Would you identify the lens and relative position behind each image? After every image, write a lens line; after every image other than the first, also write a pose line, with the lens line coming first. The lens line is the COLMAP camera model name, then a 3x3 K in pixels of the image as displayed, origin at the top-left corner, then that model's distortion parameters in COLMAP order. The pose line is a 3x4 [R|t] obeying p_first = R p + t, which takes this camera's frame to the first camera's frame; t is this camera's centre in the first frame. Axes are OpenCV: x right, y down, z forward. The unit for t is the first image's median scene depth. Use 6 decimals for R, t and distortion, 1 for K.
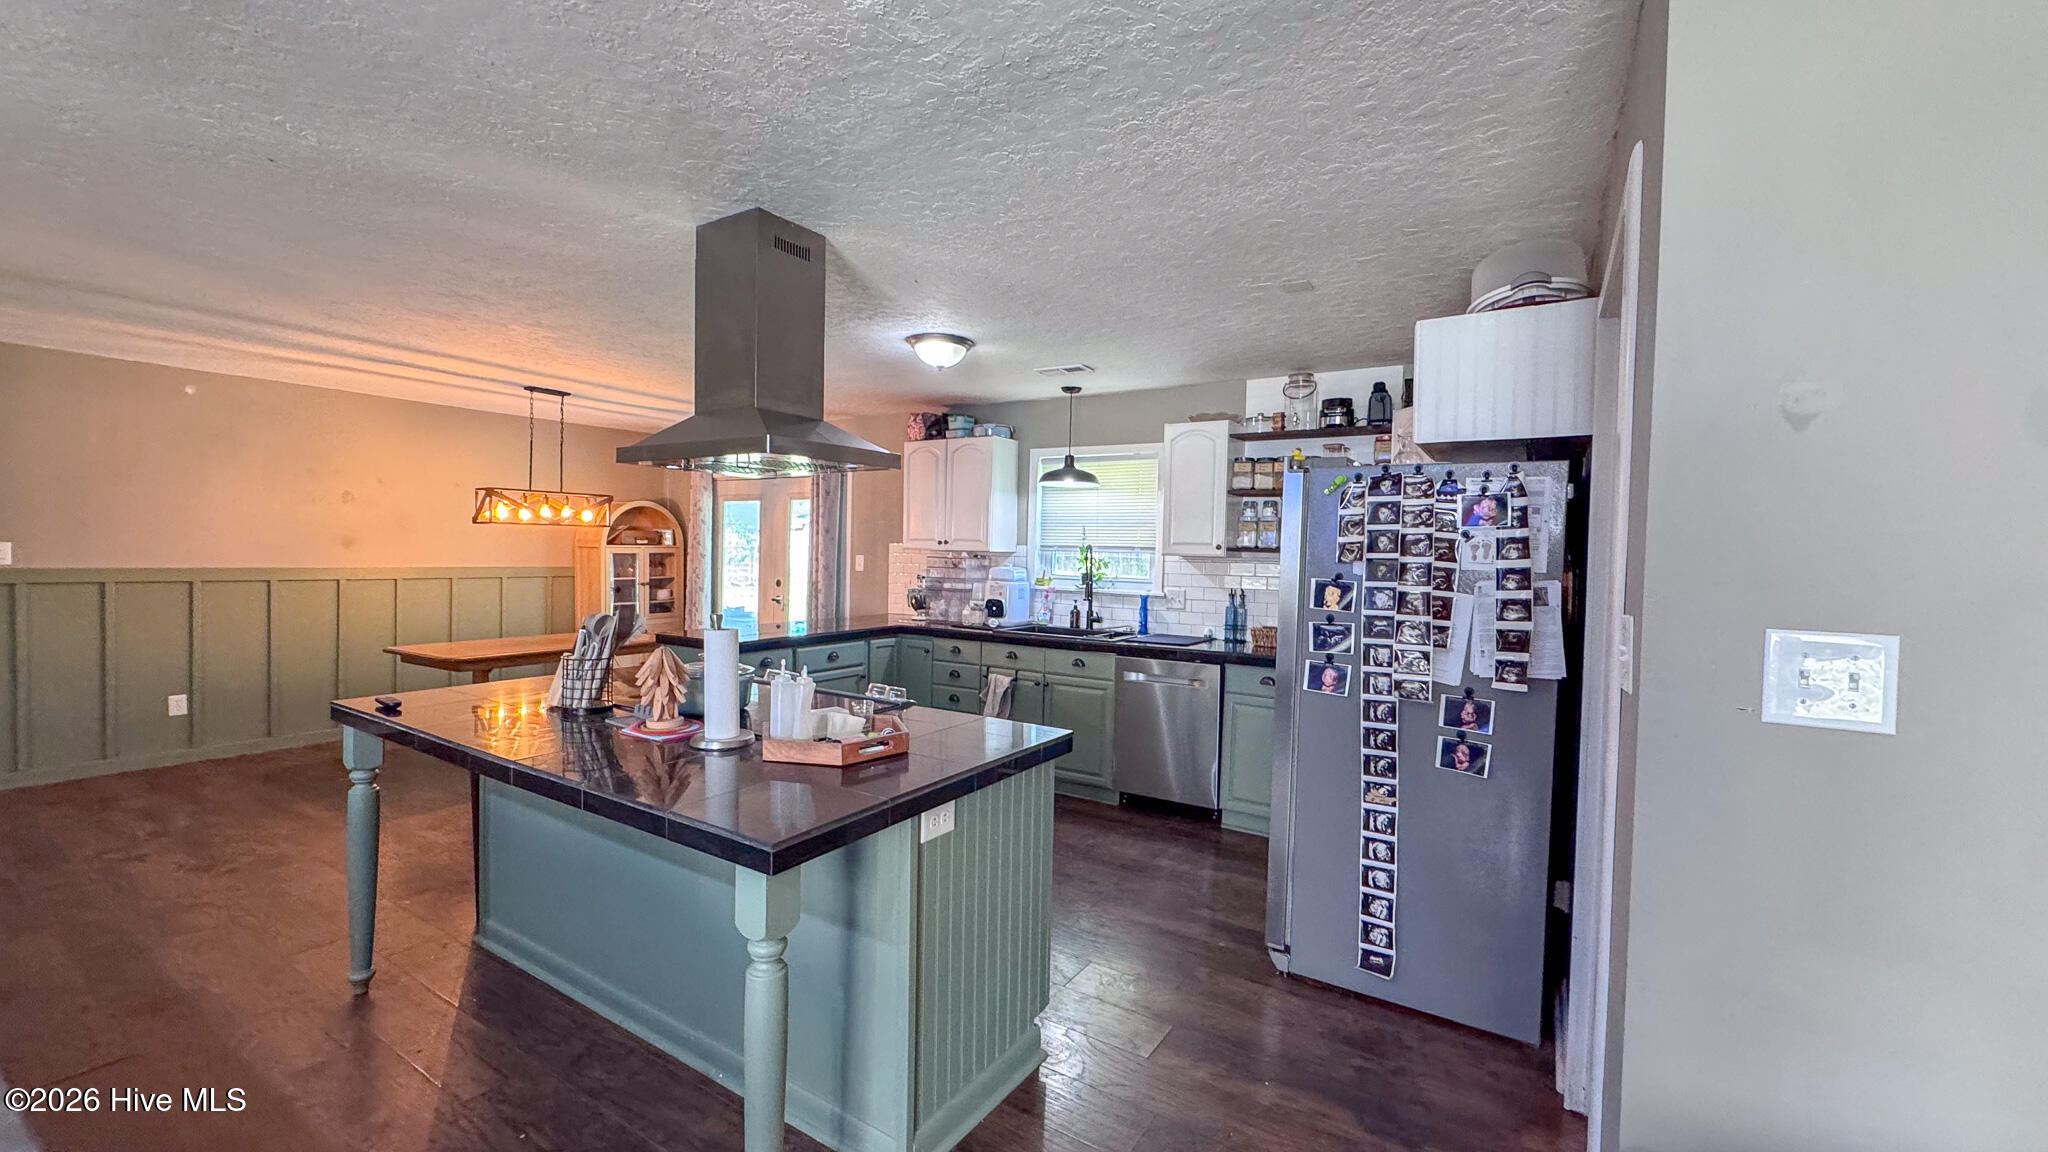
lens RADIAL K [[811.6, 0, 1009.4], [0, 811.6, 572.4], [0, 0, 1]] dist [-0.004174, -0.000016]
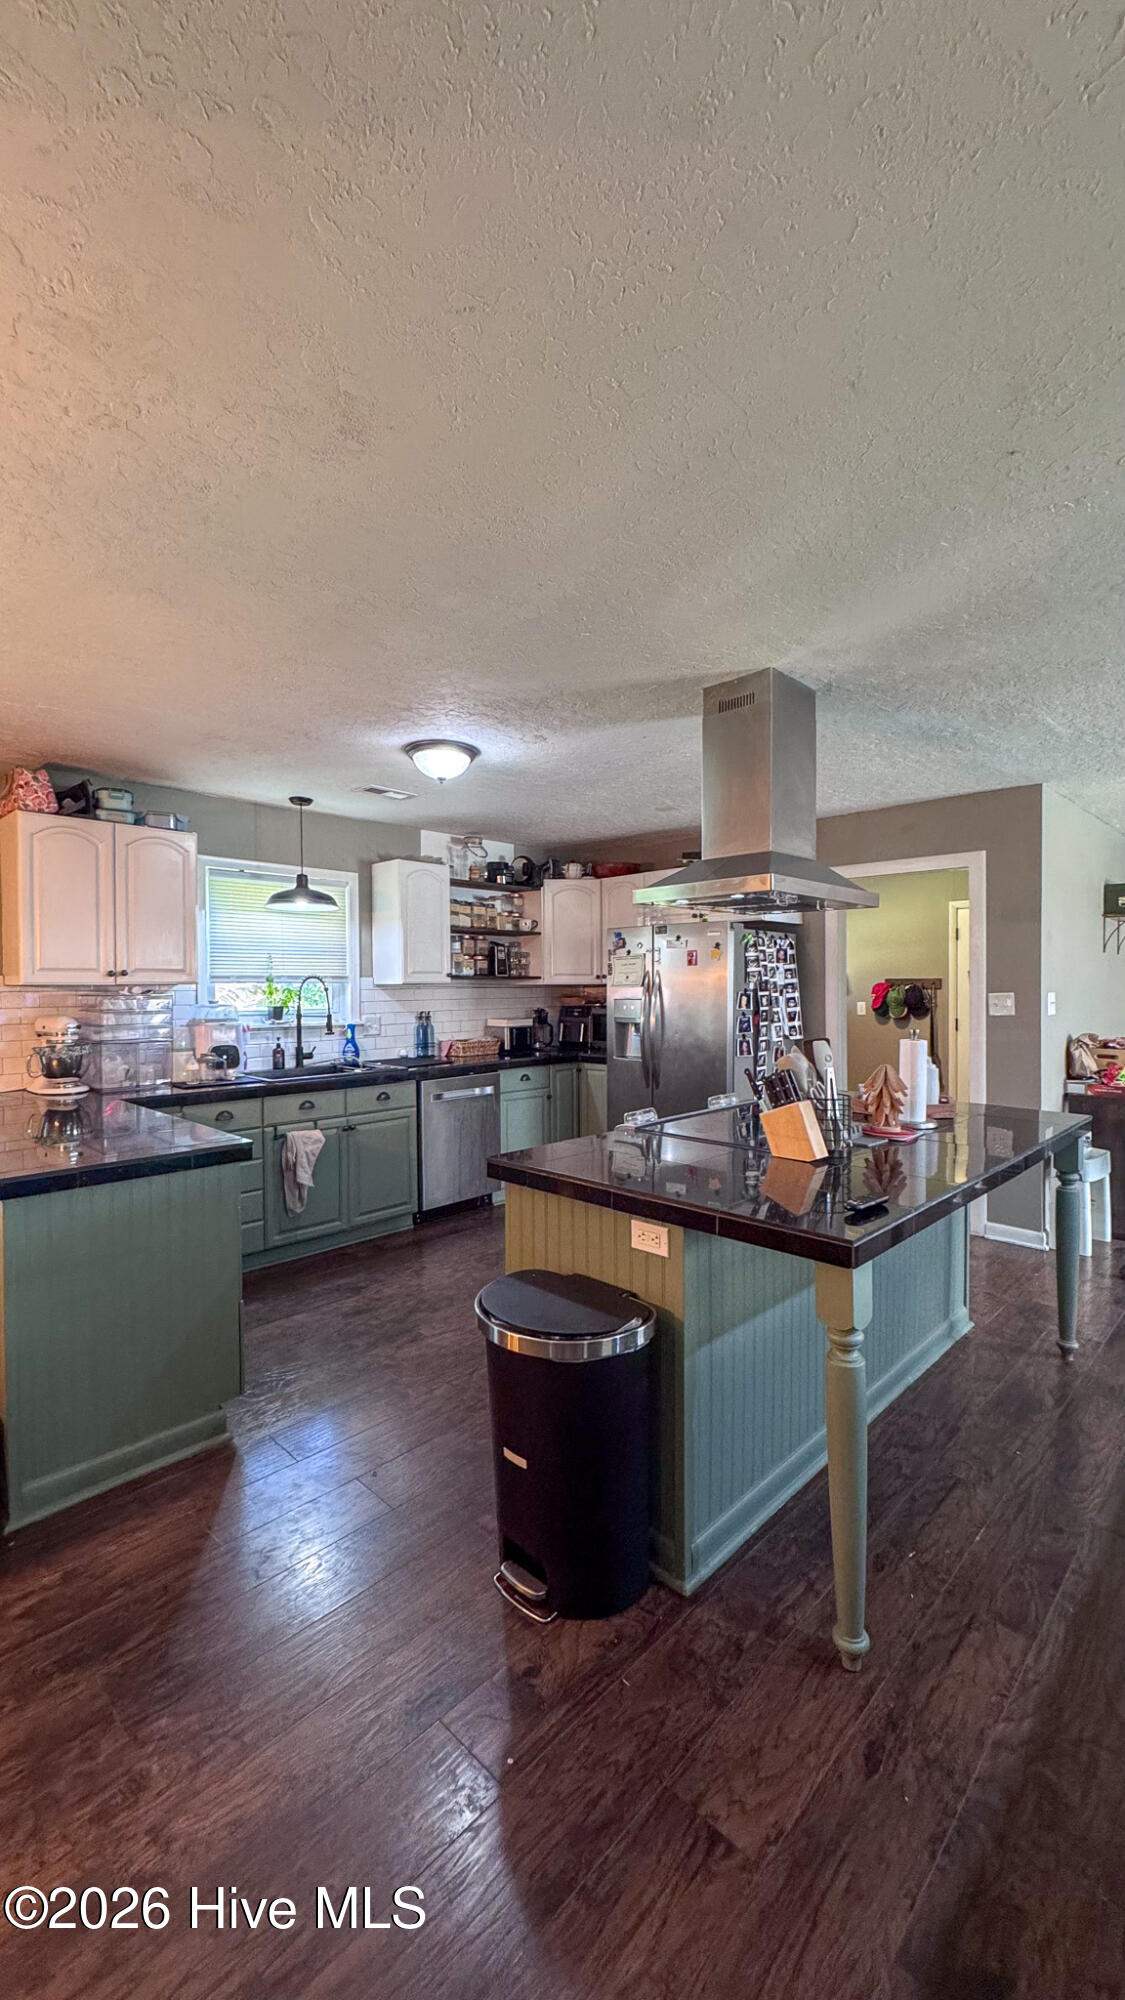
lens RADIAL K [[792.6, 0, 554.0], [0, 792.6, 996.2], [0, 0, 1]] dist [-0.004174, -0.000016]
pose [[0.194482, -0.038420, 0.980153, -0.732700], [0.036831, 0.998814, 0.031843, -0.028174], [-0.980214, 0.029907, 0.195666, 0.560597]]
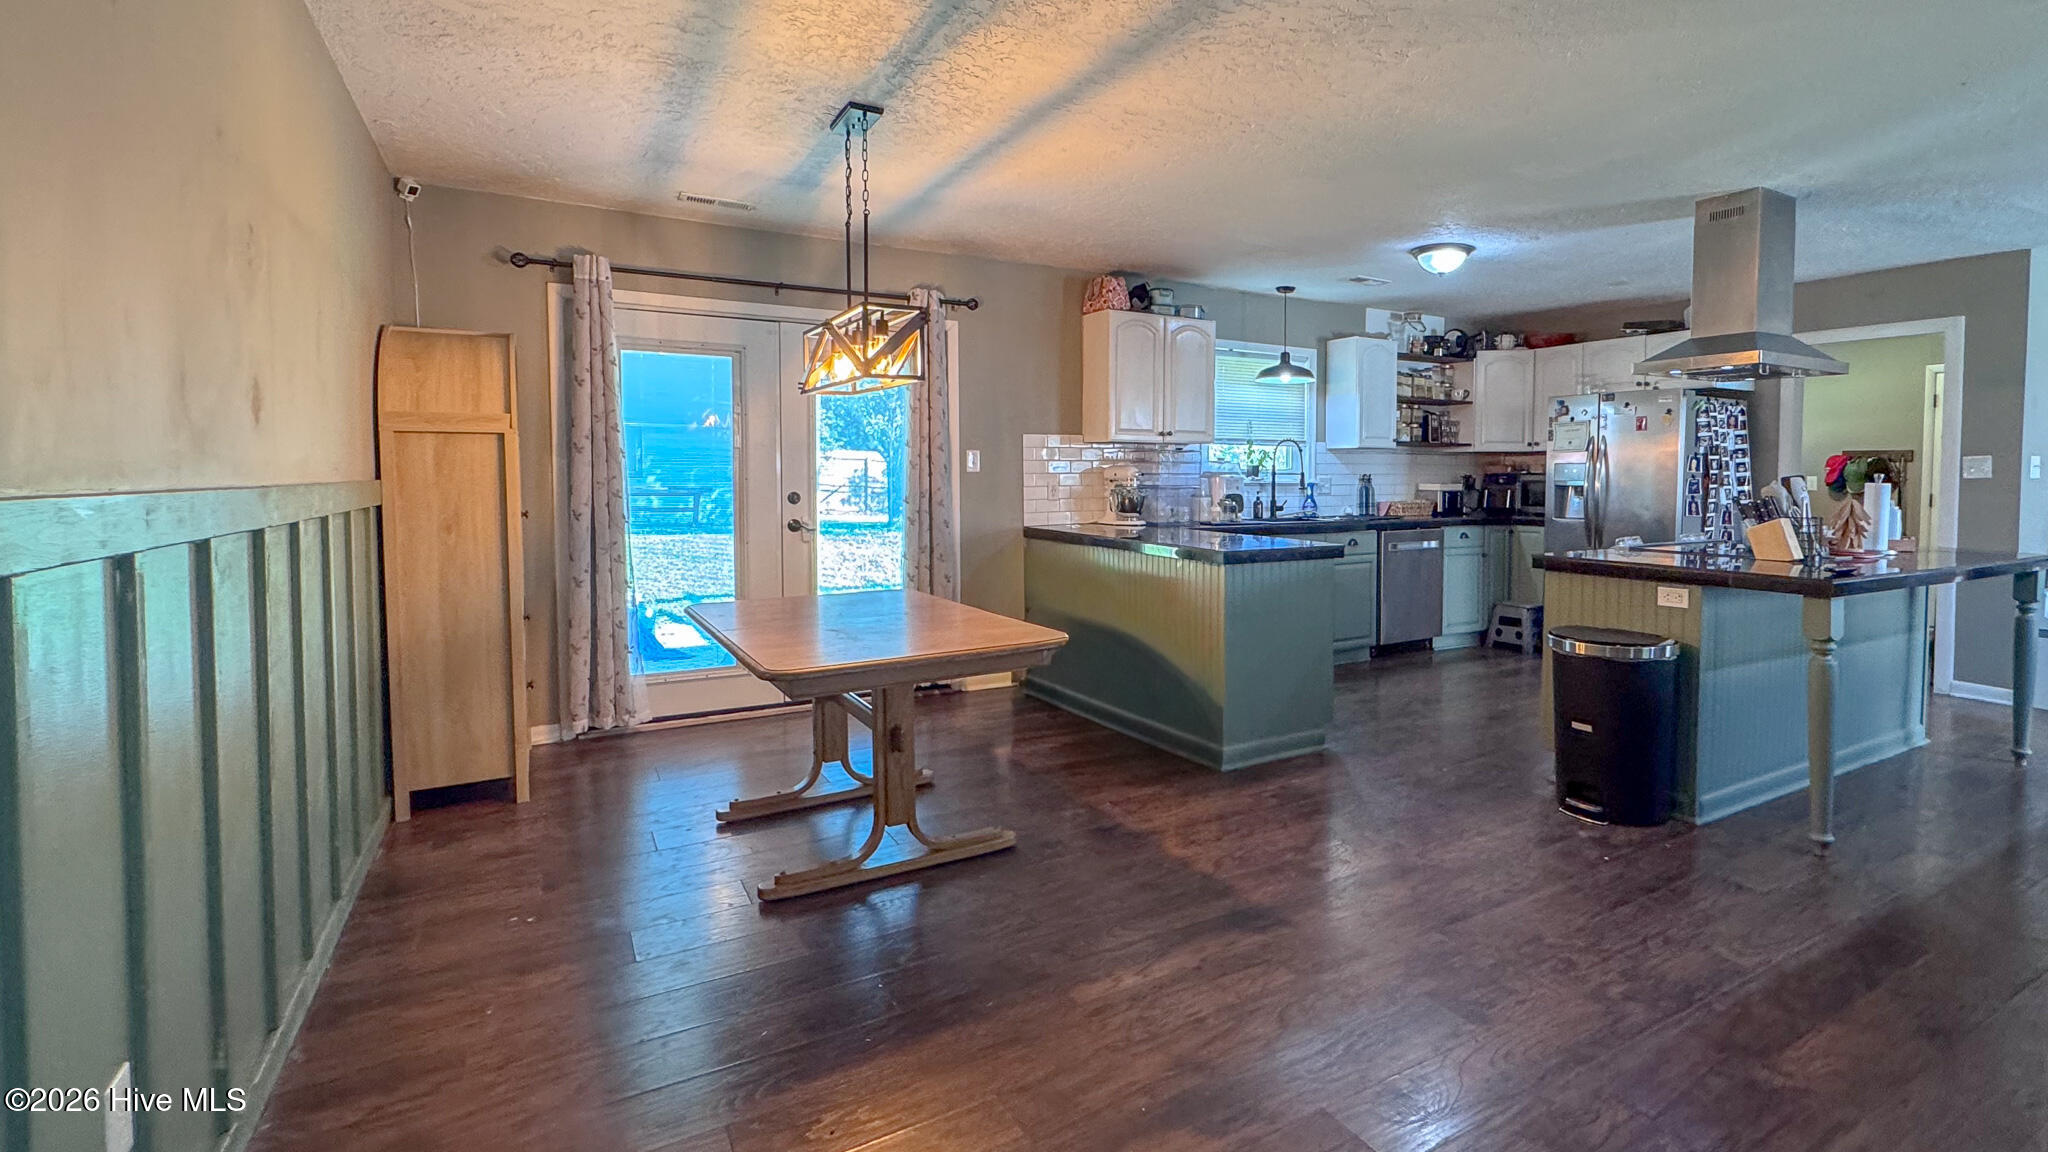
lens RADIAL K [[958.0, 0, 1143.3], [0, 958.0, 512.5], [0, 0, 1]] dist [0.000608, -0.001036]
pose [[0.410122, -0.058660, 0.910142, -1.142387], [0.030545, 0.998253, 0.050575, -0.005658], [-0.911519, 0.007058, 0.411197, 0.658565]]
